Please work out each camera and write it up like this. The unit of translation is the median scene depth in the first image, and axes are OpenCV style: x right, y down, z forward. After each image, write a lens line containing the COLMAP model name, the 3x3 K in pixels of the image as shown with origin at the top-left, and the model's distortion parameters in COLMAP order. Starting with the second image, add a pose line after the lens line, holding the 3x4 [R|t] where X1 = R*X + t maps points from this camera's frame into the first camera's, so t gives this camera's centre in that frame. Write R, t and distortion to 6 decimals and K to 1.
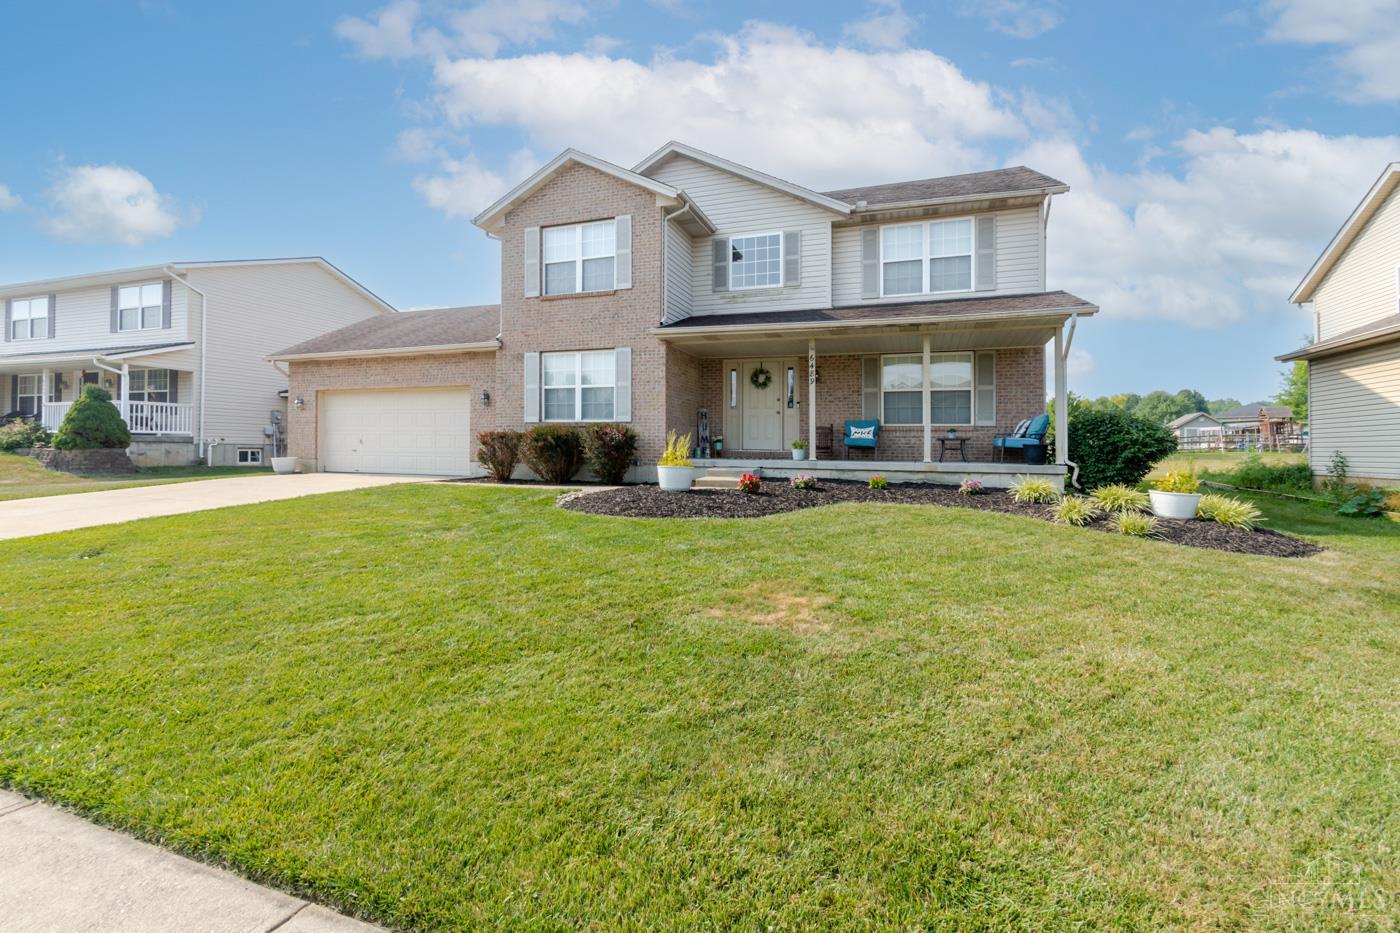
lens RADIAL K [[607.6, 0, 701.7], [0, 607.6, 444.5], [0, 0, 1]] dist [0.002908, -0.003351]
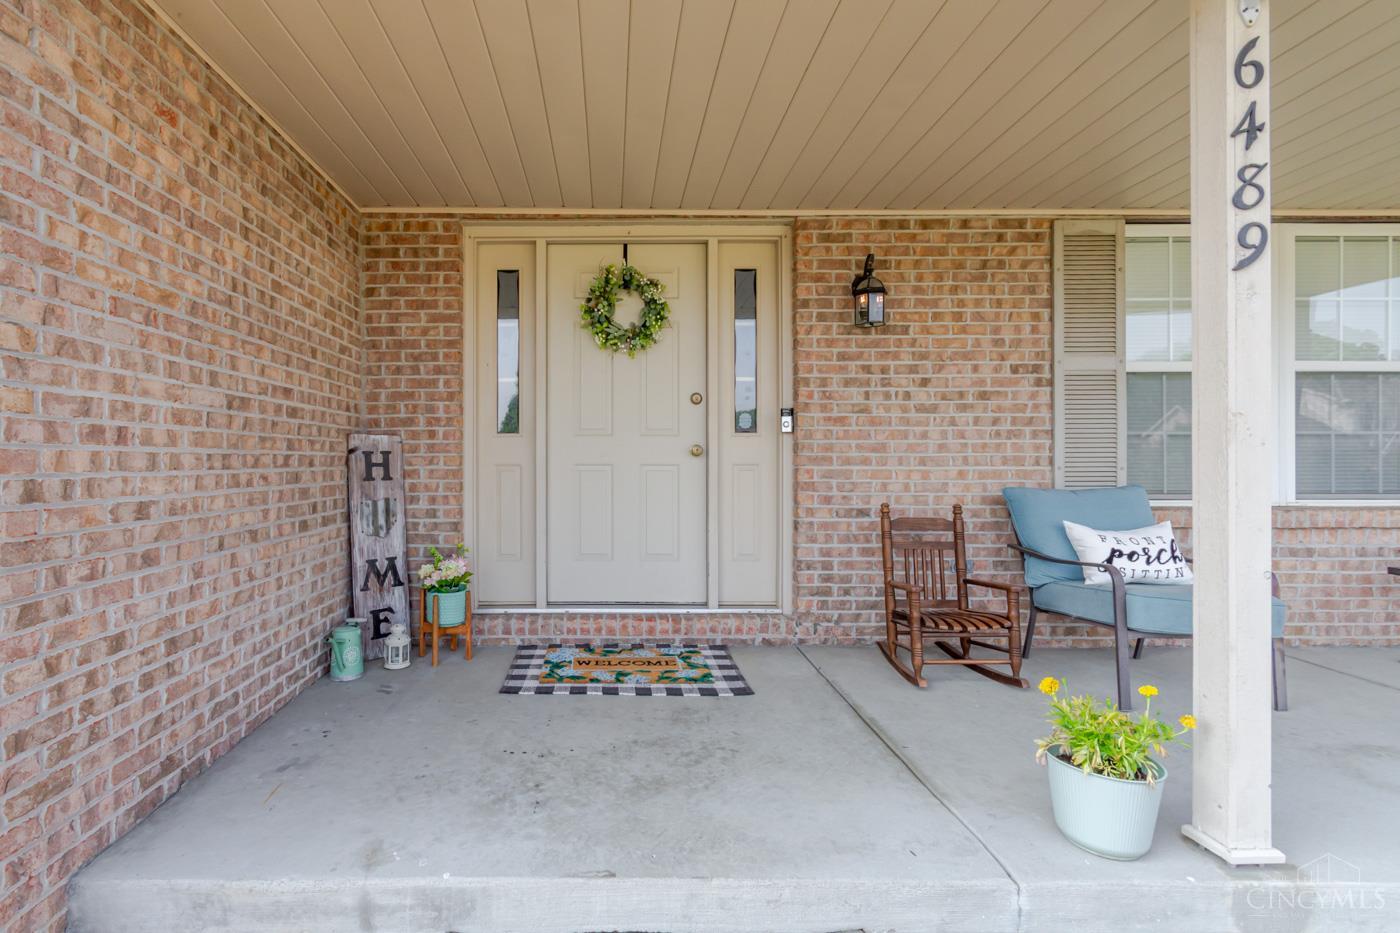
lens RADIAL K [[607.6, 0, 611.0], [0, 607.6, 449.2], [0, 0, 1]] dist [0.002908, -0.003351]
pose [[0.945510, -0.009955, 0.325441, 0.013410], [0.011912, 0.999921, -0.004021, -0.056580], [-0.325375, 0.007678, 0.945554, 0.836651]]
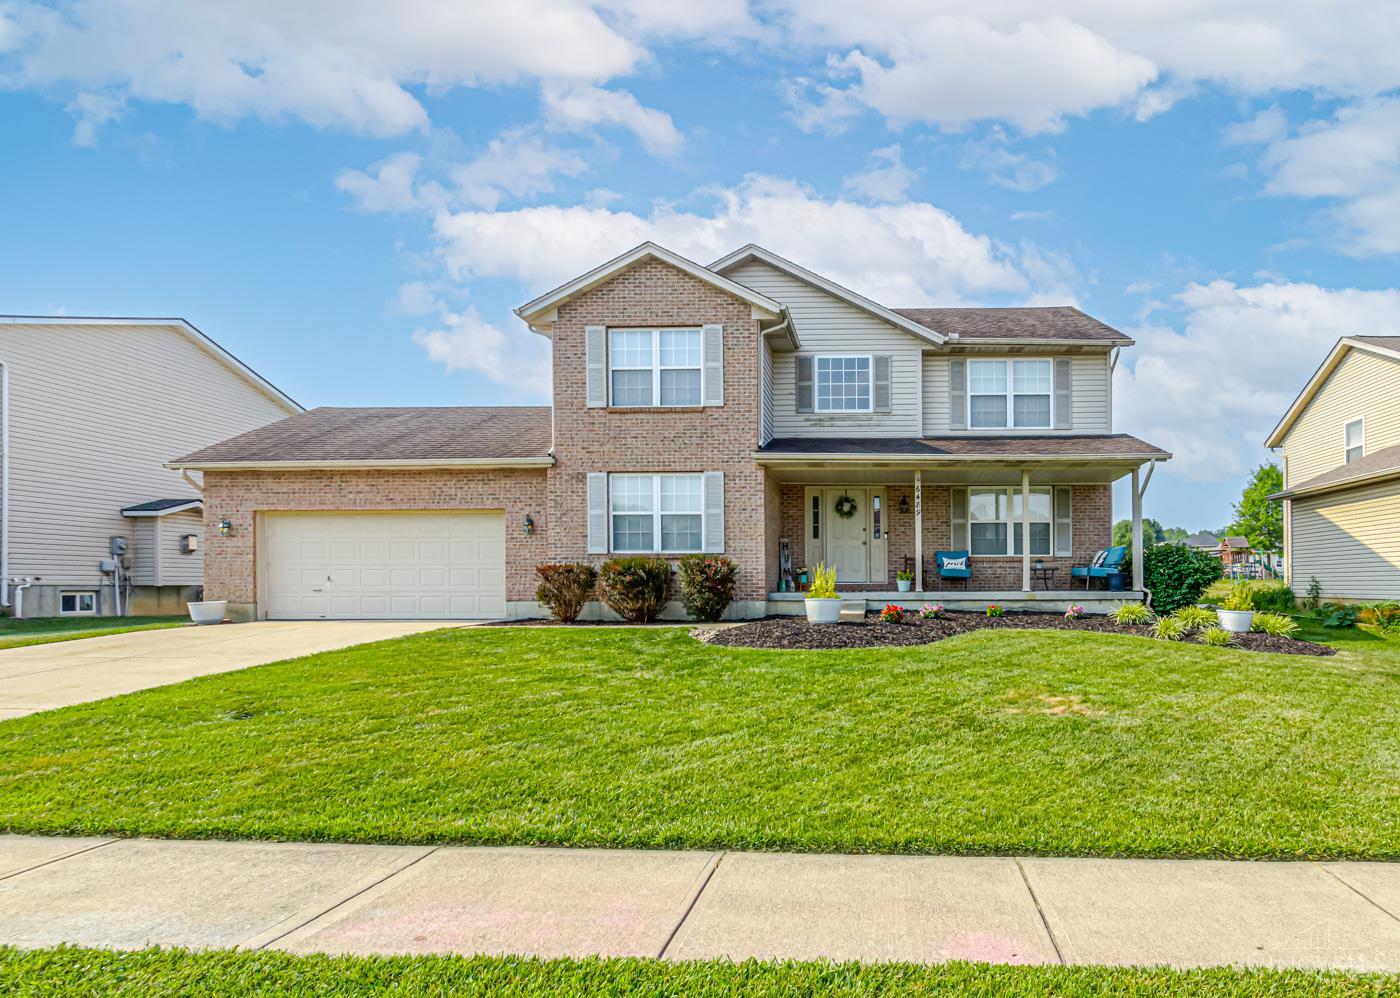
lens RADIAL K [[736.6, 0, 865.9], [0, 736.6, 589.6], [0, 0, 1]] dist [-0.001547, 0.001436]
pose [[0.949570, -0.016596, 0.313115, -0.254689], [0.011722, 0.999779, 0.017441, 0.000531], [-0.313336, -0.012891, 0.949555, -0.112947]]
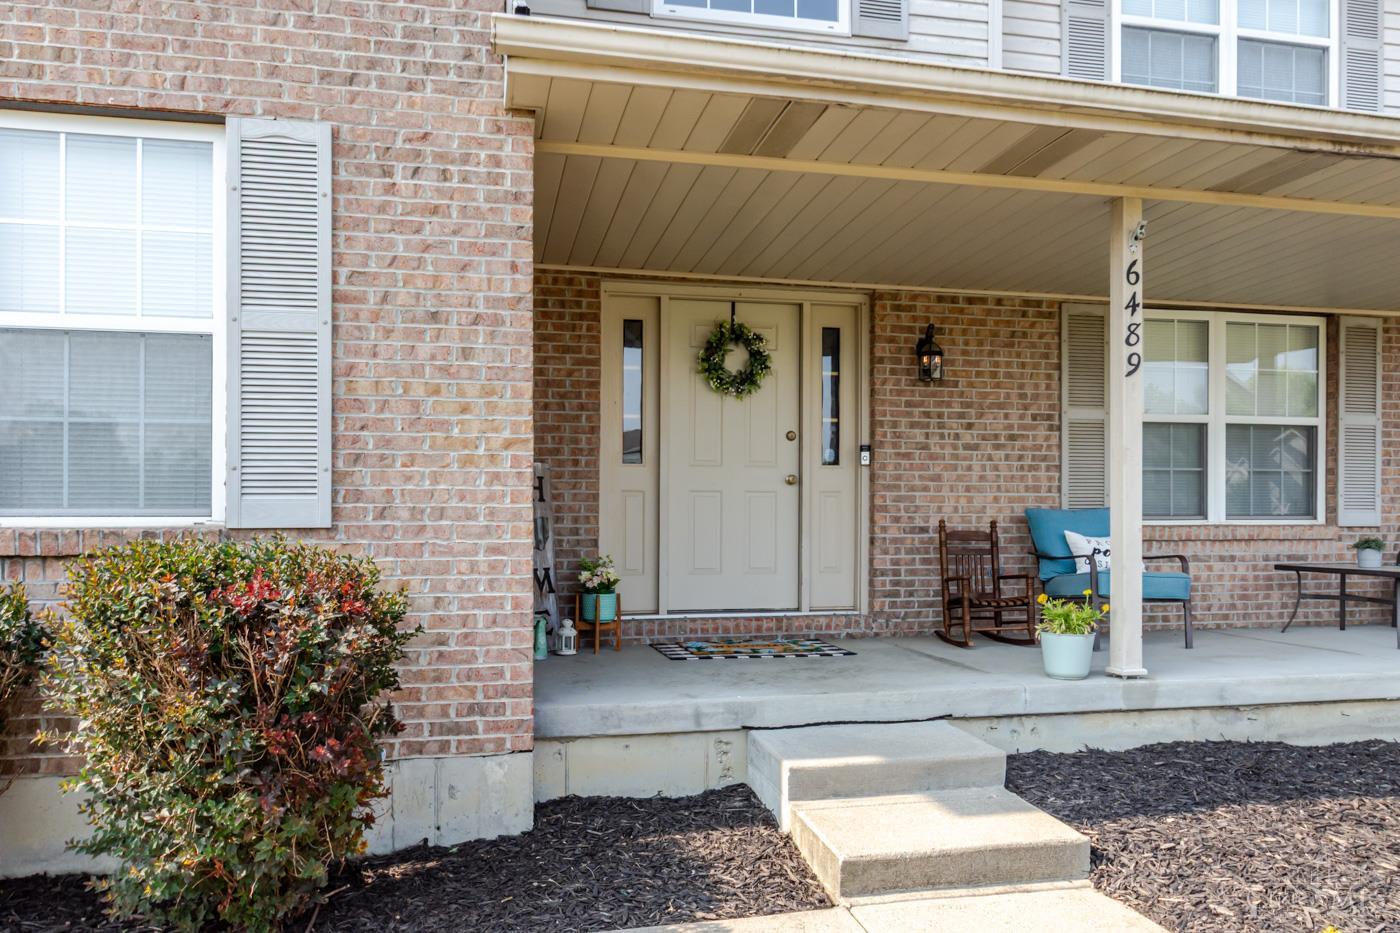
lens RADIAL K [[961.4, 0, 660.2], [0, 961.4, 516.8], [0, 0, 1]] dist [-0.000216, -0.013824]
pose [[0.864605, -0.009846, 0.502356, -0.172055], [0.010027, 0.999947, 0.002341, -0.039322], [-0.502352, 0.003013, 0.864658, 0.681019]]
